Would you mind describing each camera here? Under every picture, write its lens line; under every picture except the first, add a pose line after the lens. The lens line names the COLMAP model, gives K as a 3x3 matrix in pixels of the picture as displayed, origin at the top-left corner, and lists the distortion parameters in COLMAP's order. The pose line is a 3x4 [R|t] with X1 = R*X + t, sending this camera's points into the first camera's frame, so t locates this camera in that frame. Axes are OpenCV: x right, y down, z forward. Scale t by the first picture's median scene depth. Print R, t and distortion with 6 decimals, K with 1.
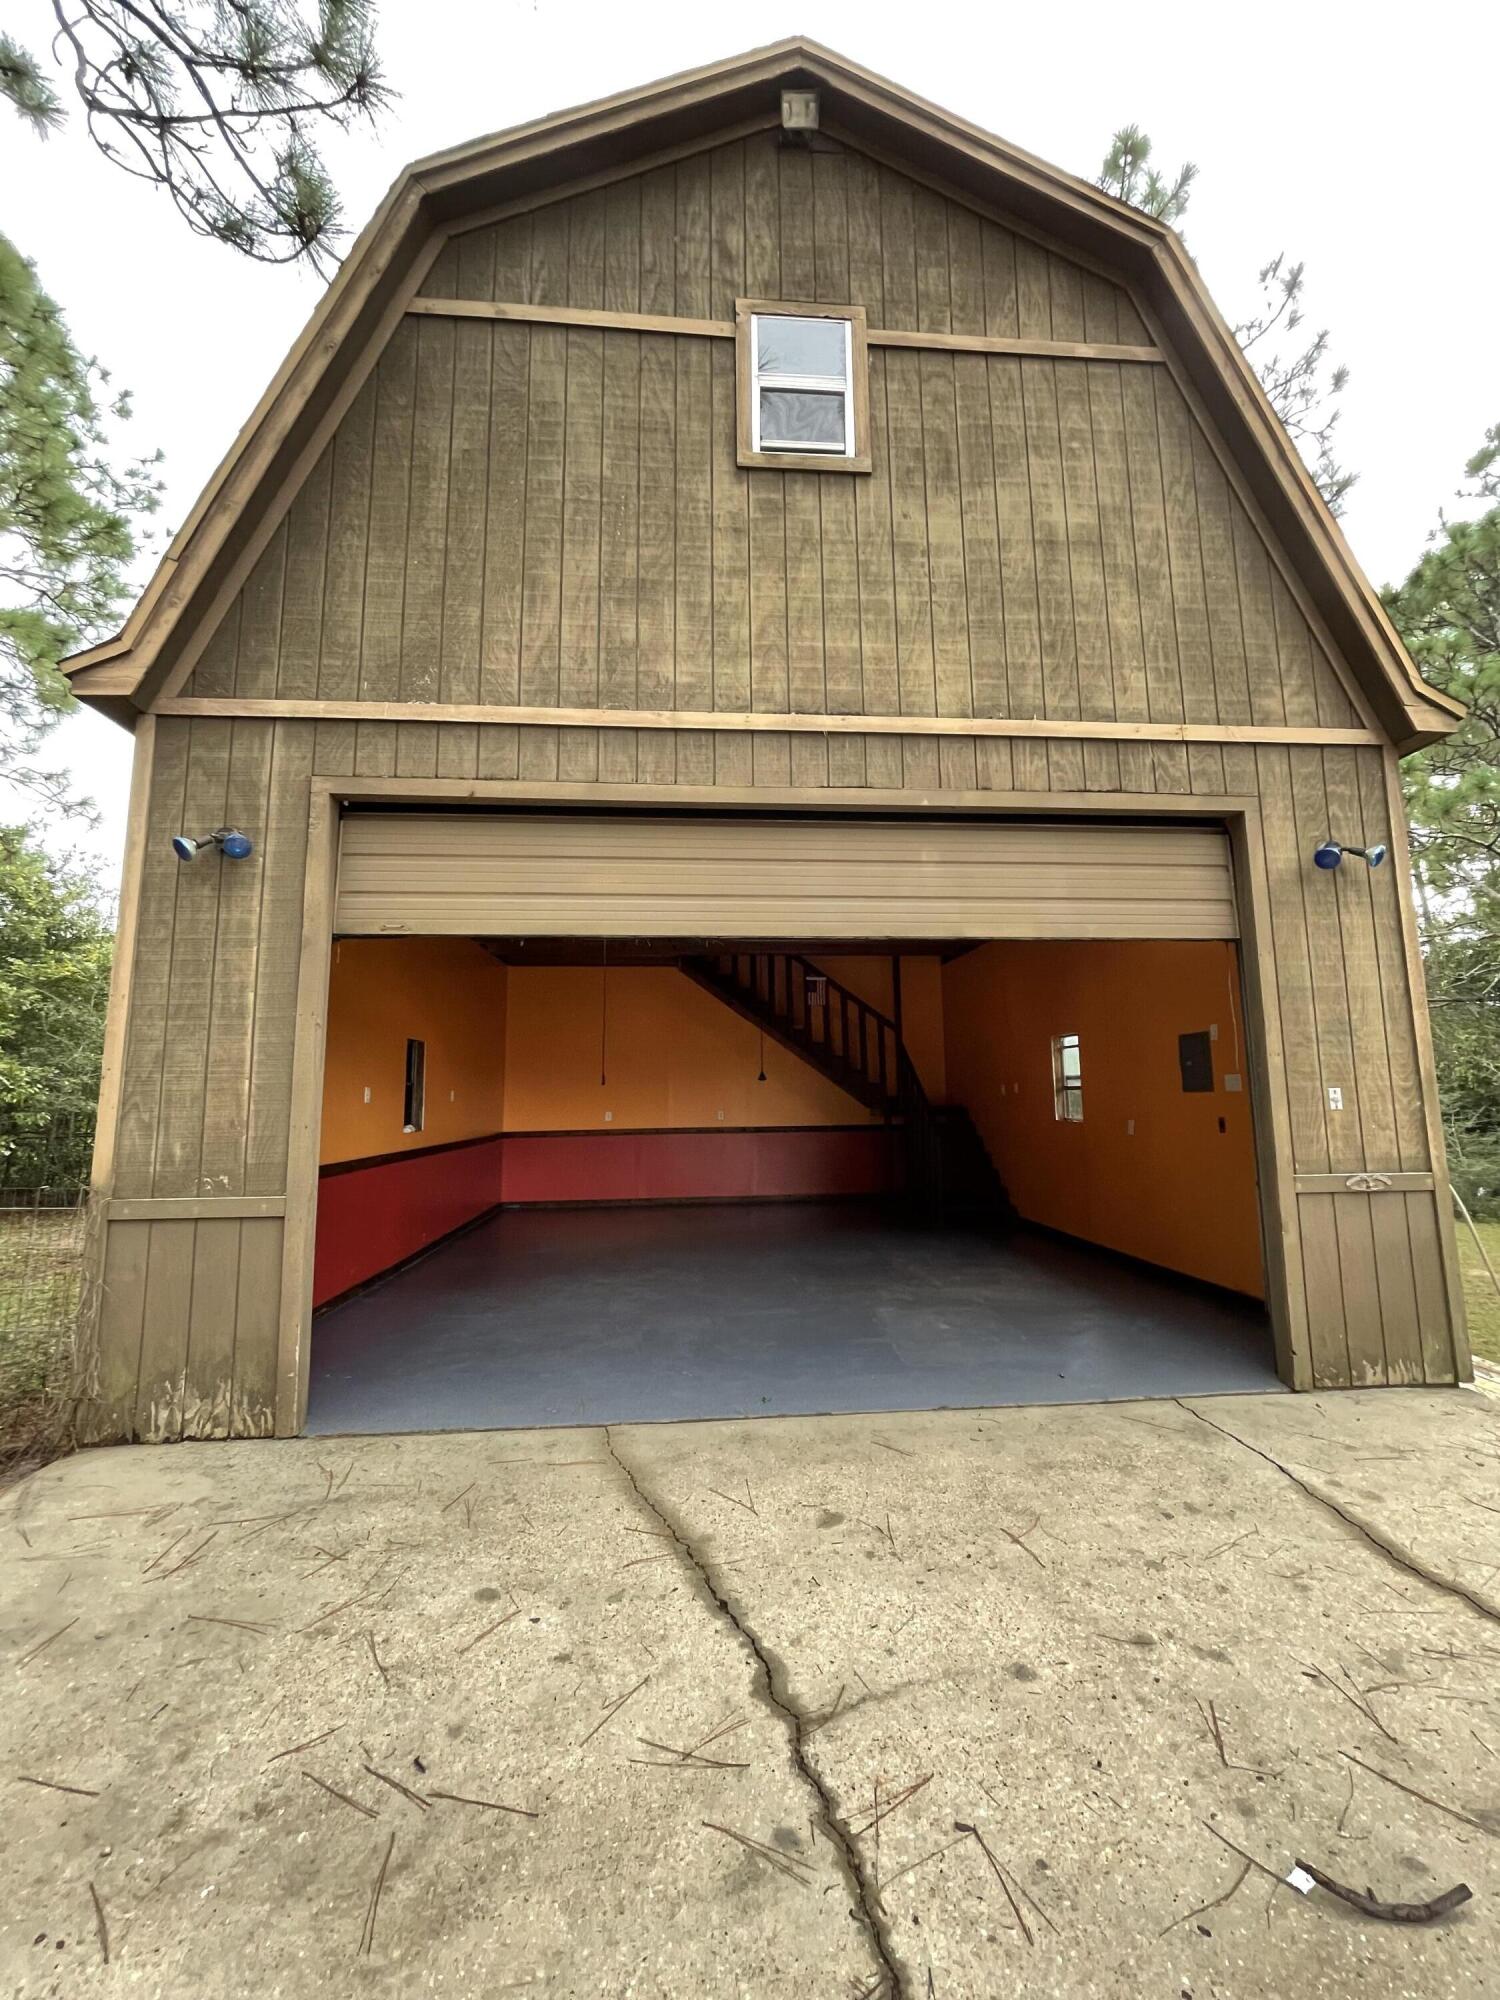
lens RADIAL K [[804.2, 0, 756.2], [0, 804.2, 1006.4], [0, 0, 1]] dist [-0.001288, 0.000058]
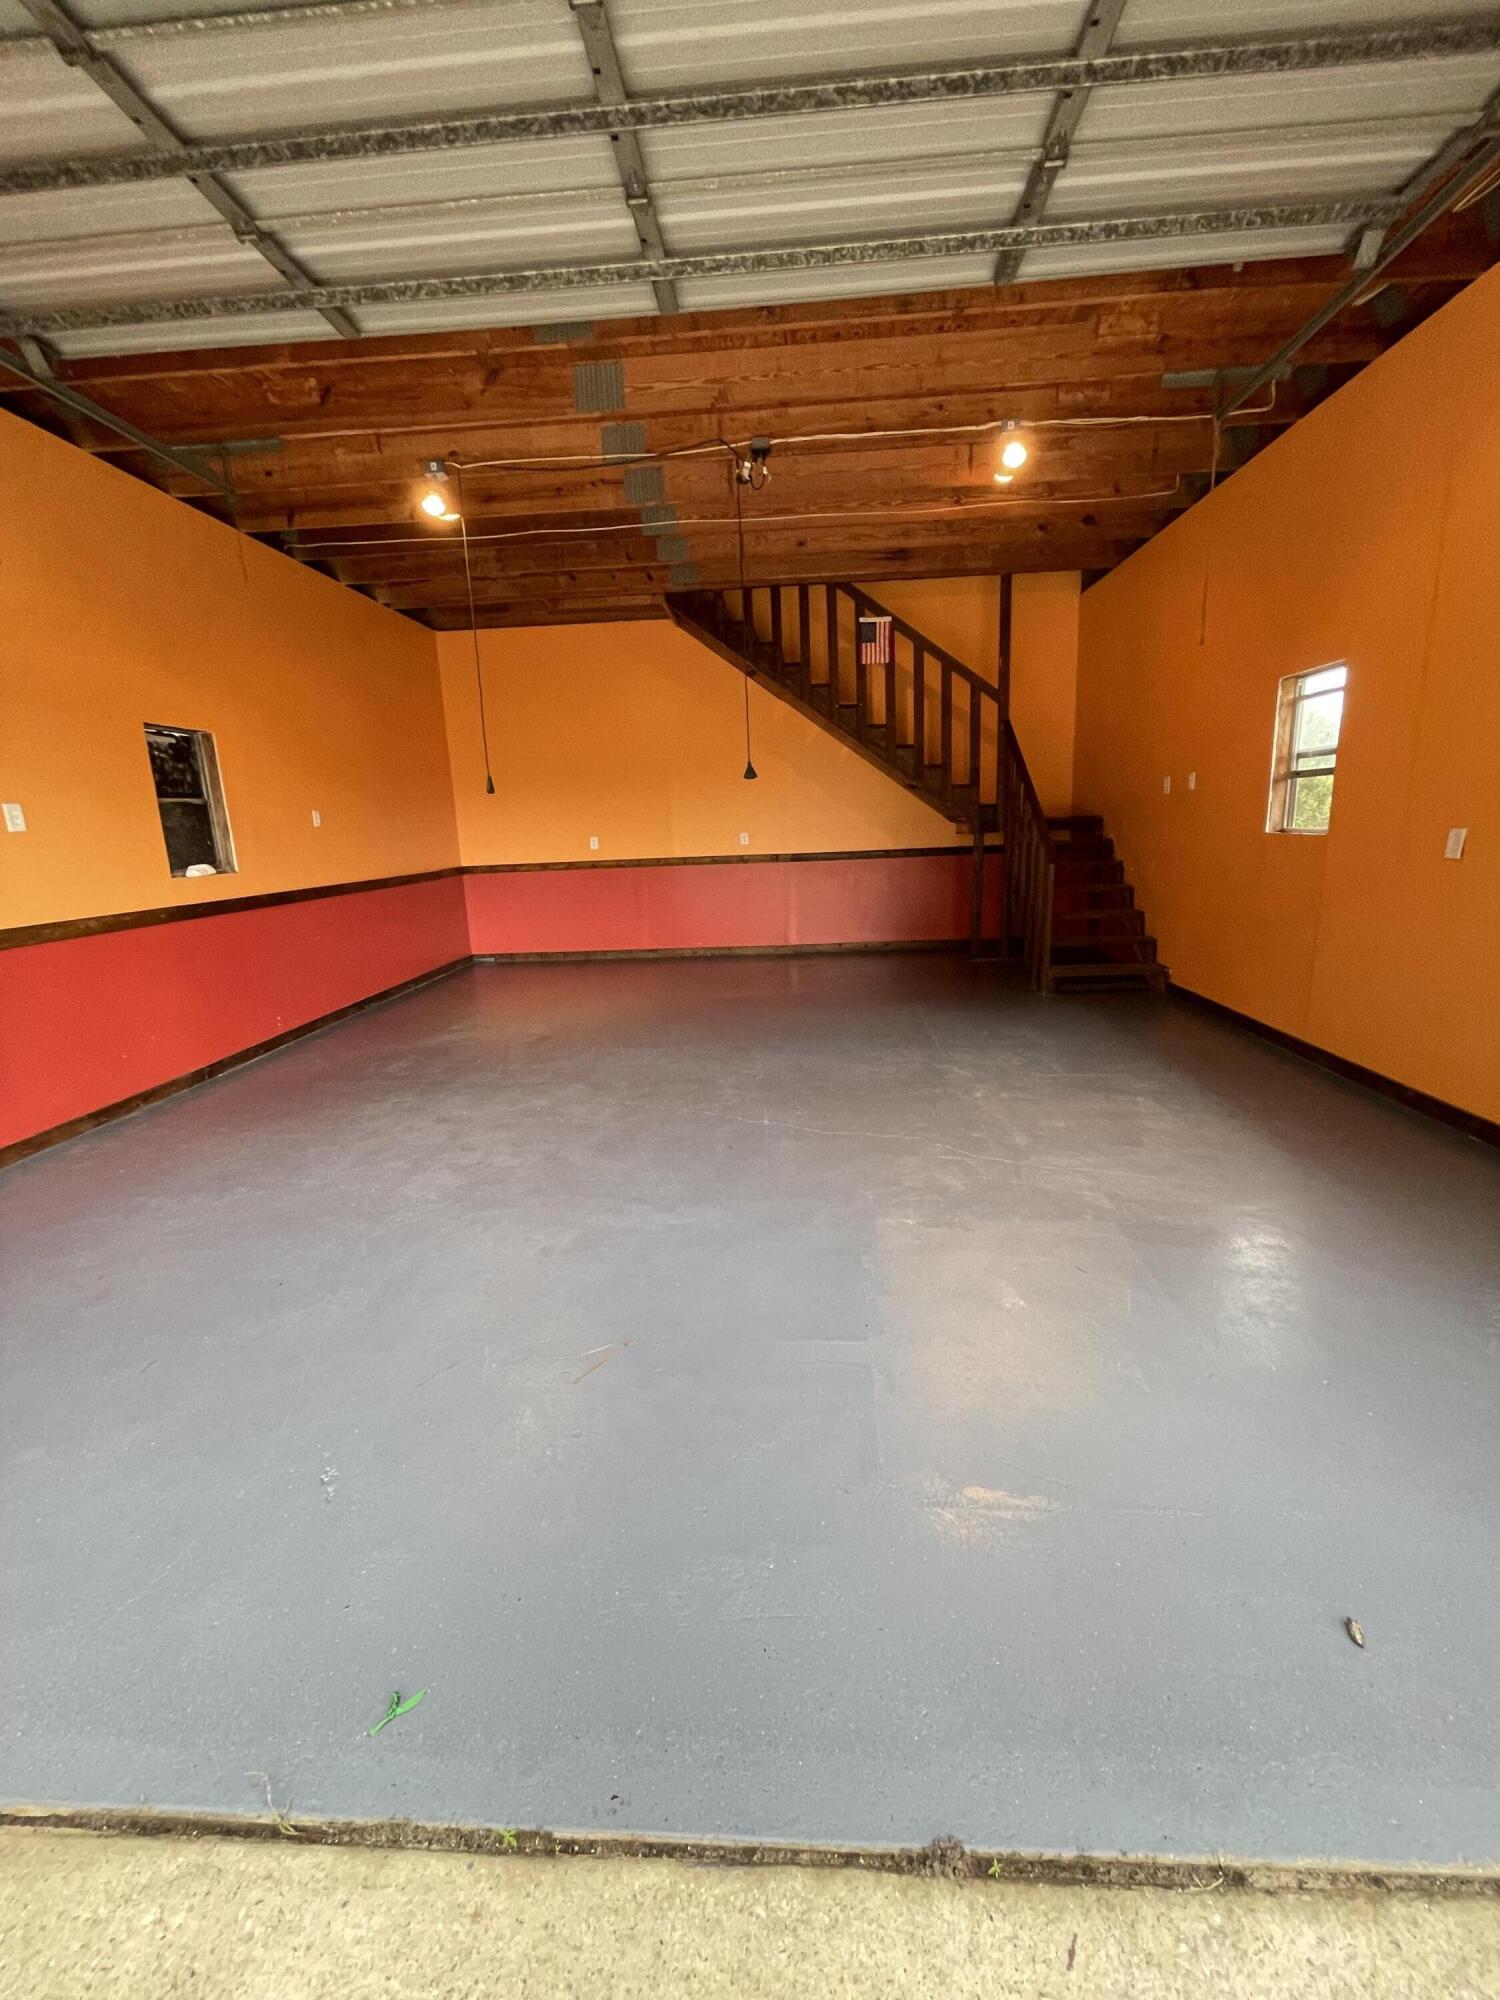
lens RADIAL K [[804.2, 0, 751.3], [0, 804.2, 998.9], [0, 0, 1]] dist [-0.001288, 0.000058]
pose [[0.989354, 0.006697, -0.145375, 0.072460], [0.040839, 0.946026, 0.321508, 0.041712], [0.139681, -0.324022, 0.935681, 0.289659]]
